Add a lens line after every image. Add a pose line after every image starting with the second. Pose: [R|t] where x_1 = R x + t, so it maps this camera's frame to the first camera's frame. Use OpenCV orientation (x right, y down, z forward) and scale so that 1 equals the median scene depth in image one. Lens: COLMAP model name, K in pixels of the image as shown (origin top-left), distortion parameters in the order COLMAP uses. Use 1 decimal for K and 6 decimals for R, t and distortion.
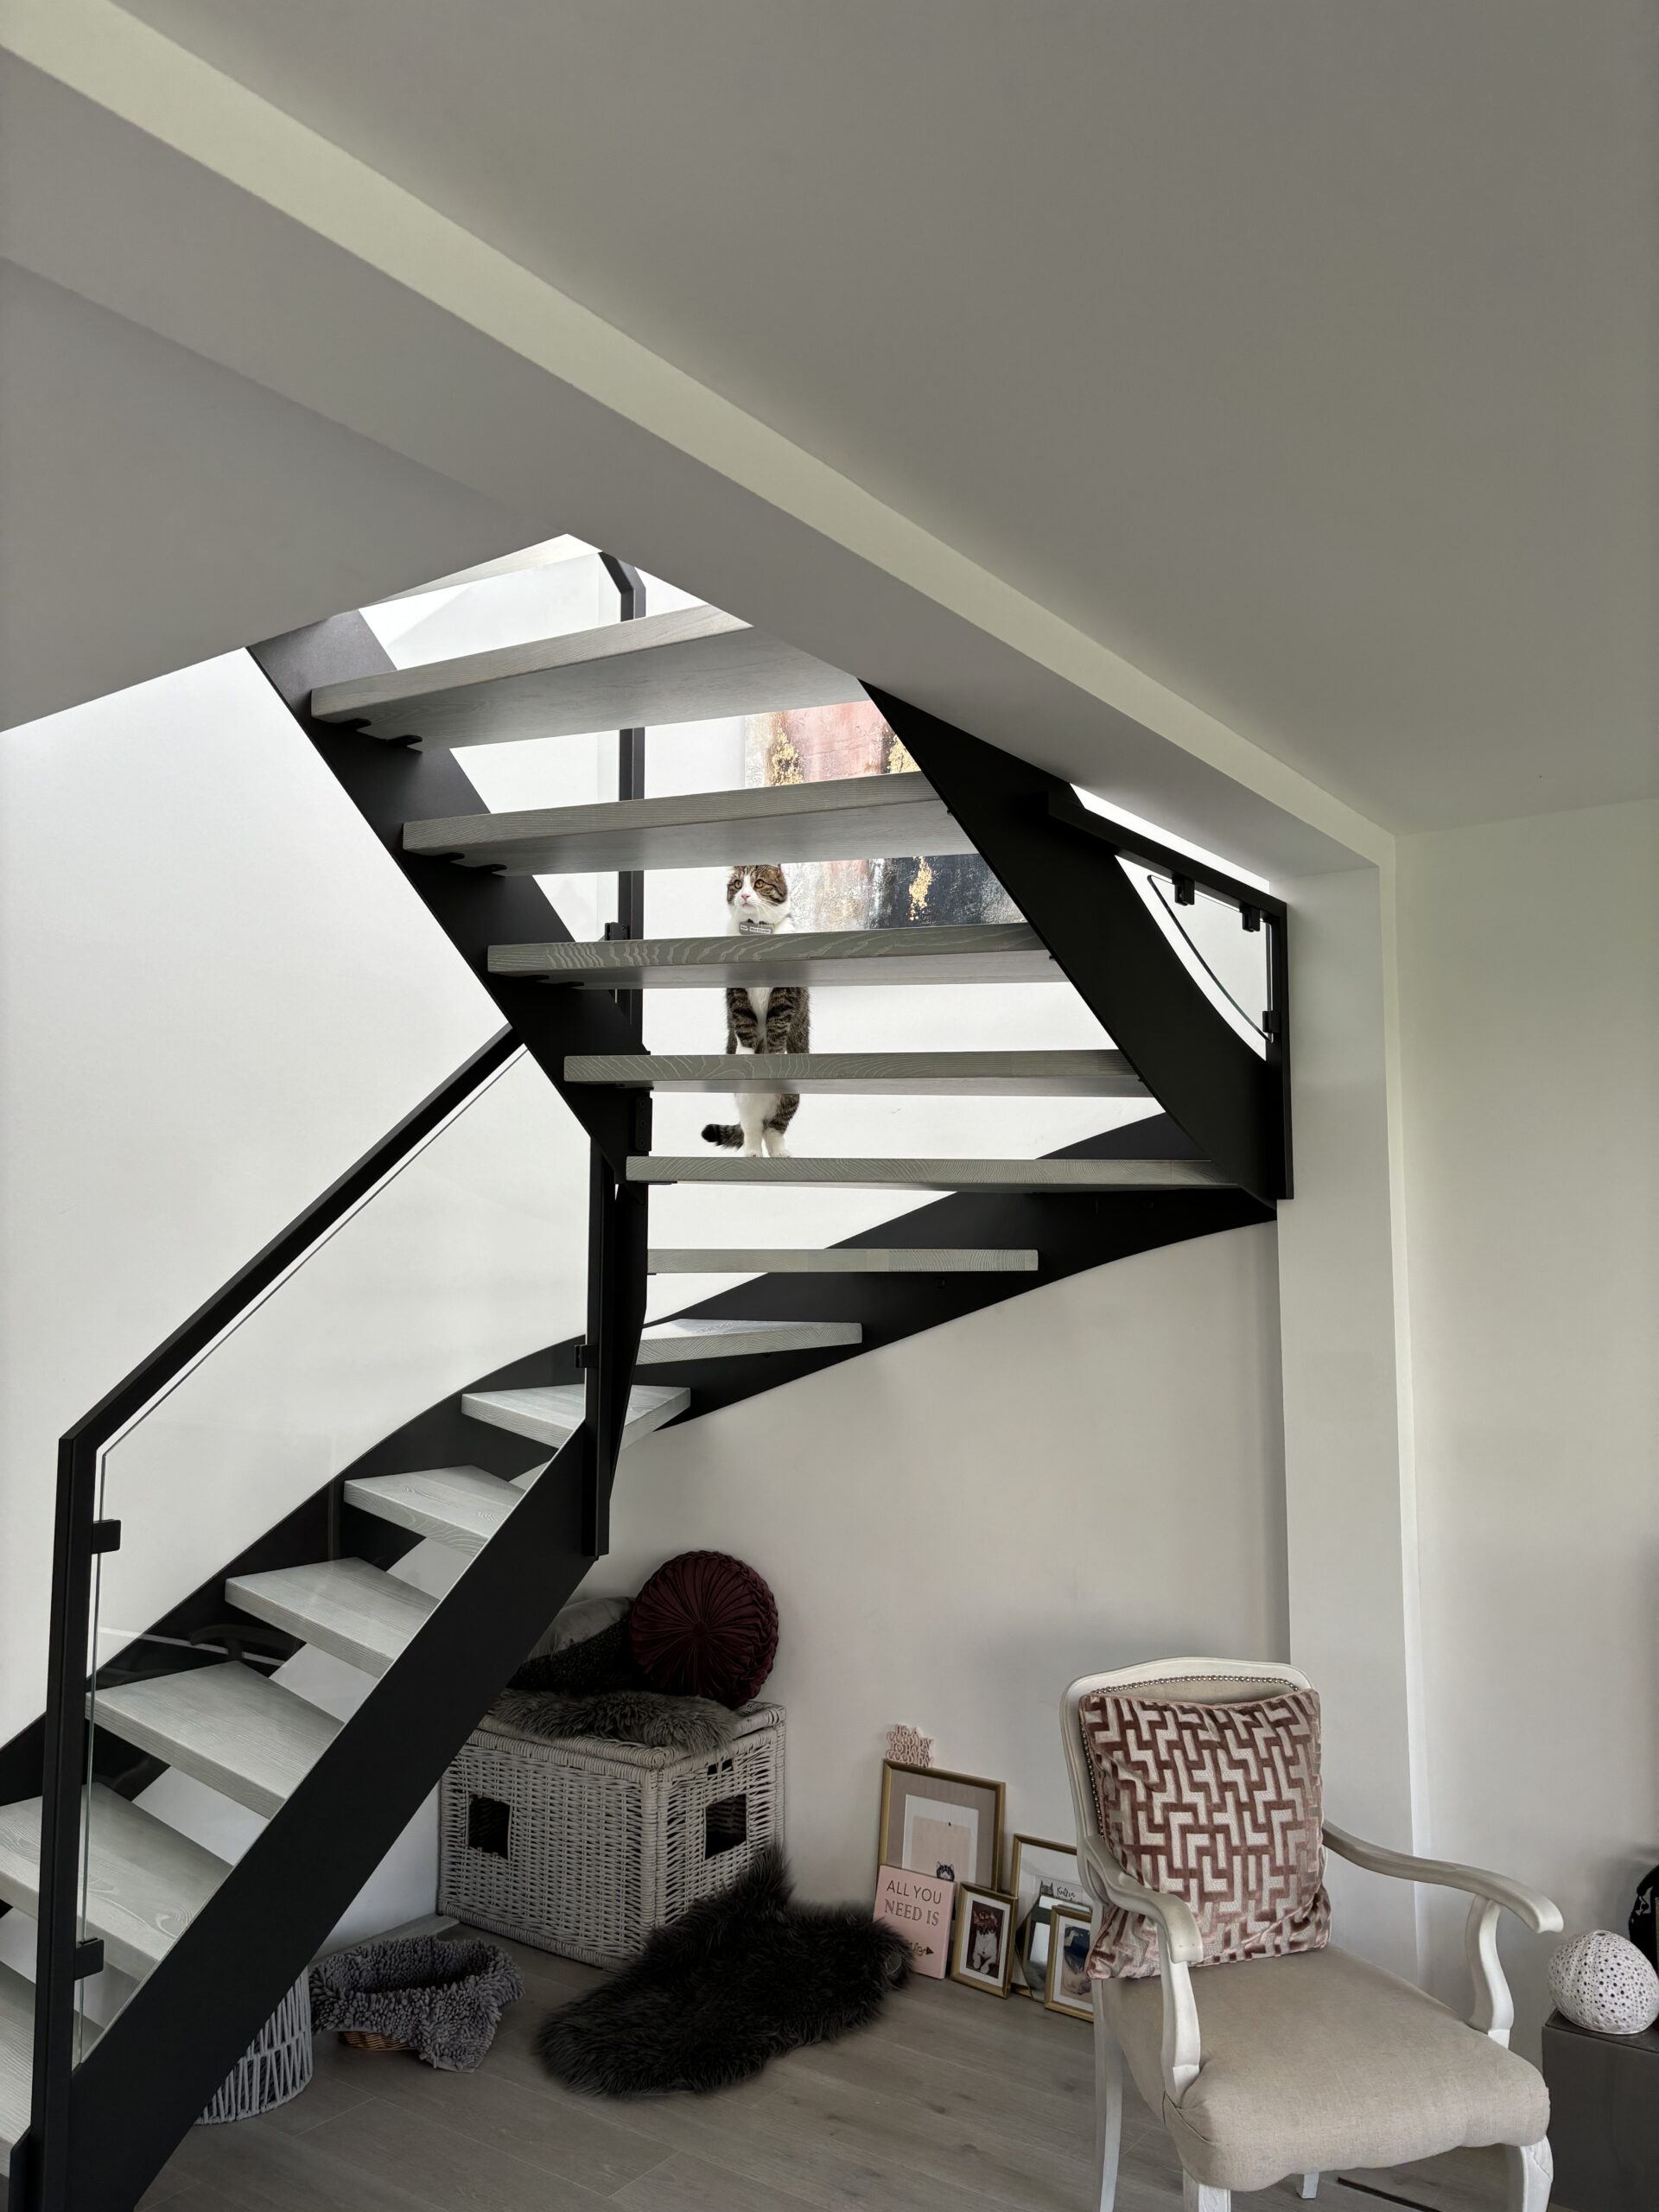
lens RADIAL K [[1664.9, 0, 856.1], [0, 1664.9, 1104.2], [0, 0, 1]] dist [0.034582, -0.047640]
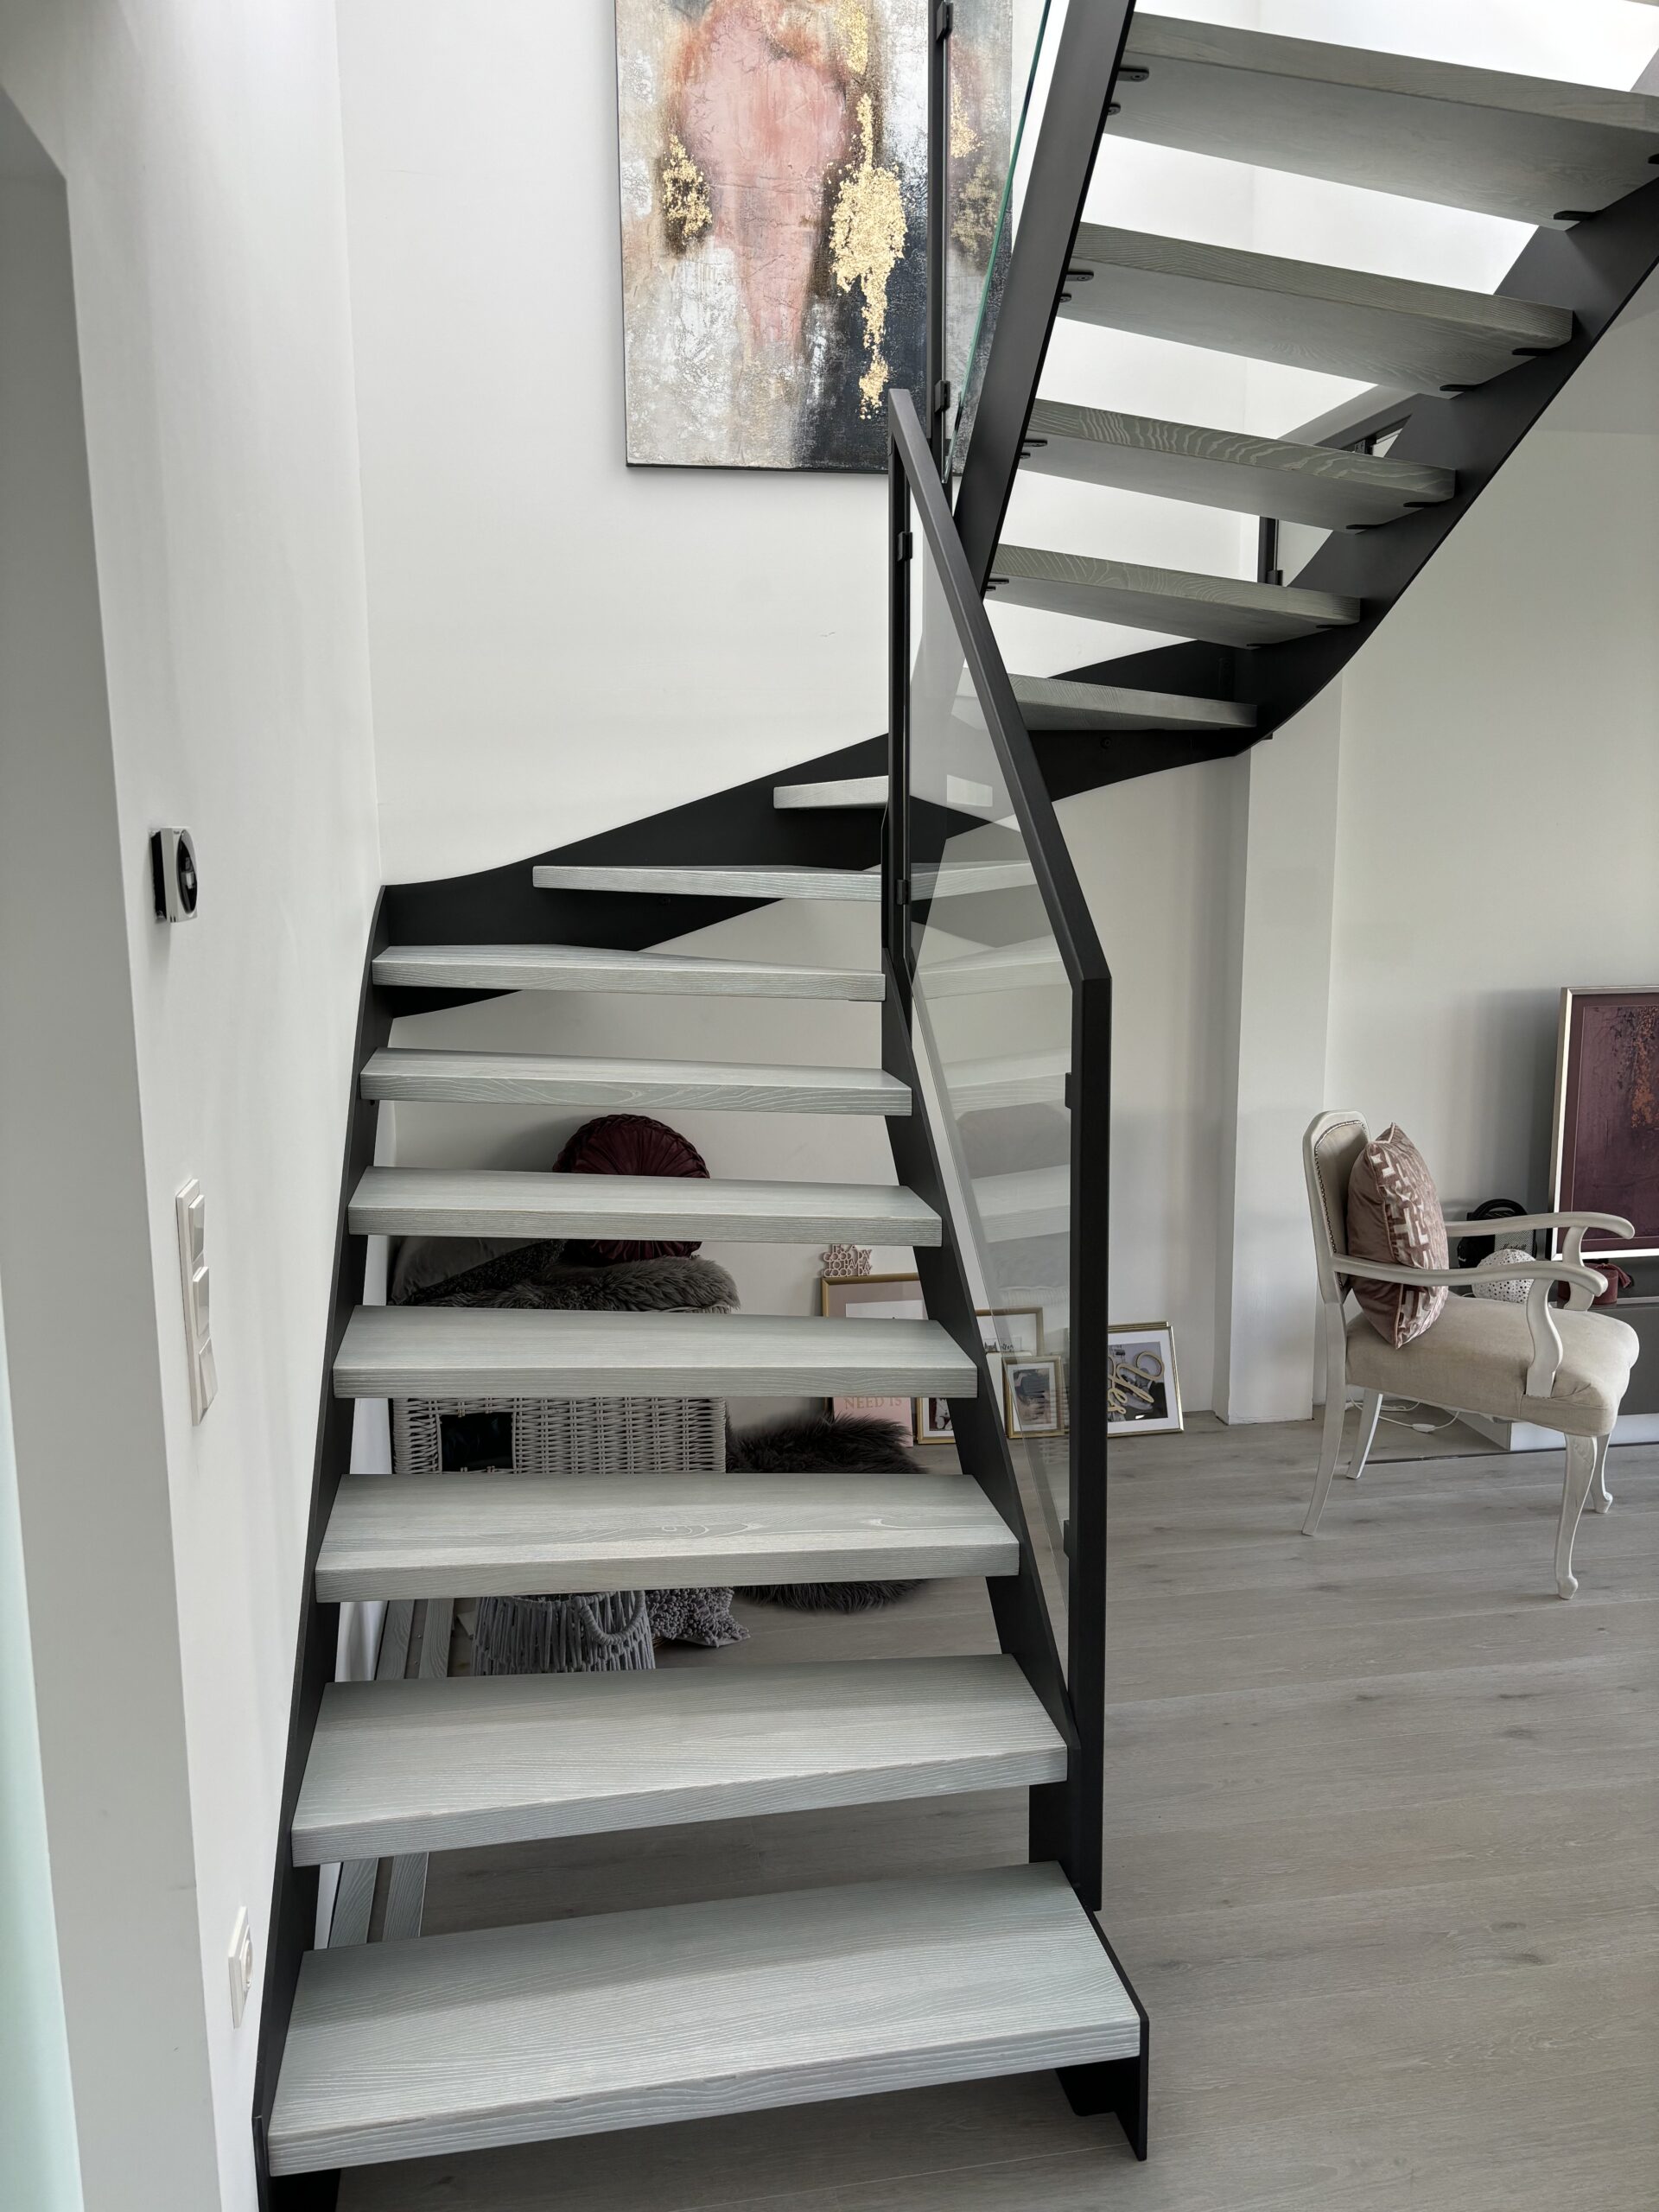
lens RADIAL K [[1664.9, 0, 828.7], [0, 1664.9, 1111.9], [0, 0, 1]] dist [0.034582, -0.047640]
pose [[0.696748, -0.123531, 0.706599, -0.741115], [-0.062538, 0.970848, 0.231394, 0.053215], [-0.714585, -0.205413, 0.668711, 0.343122]]
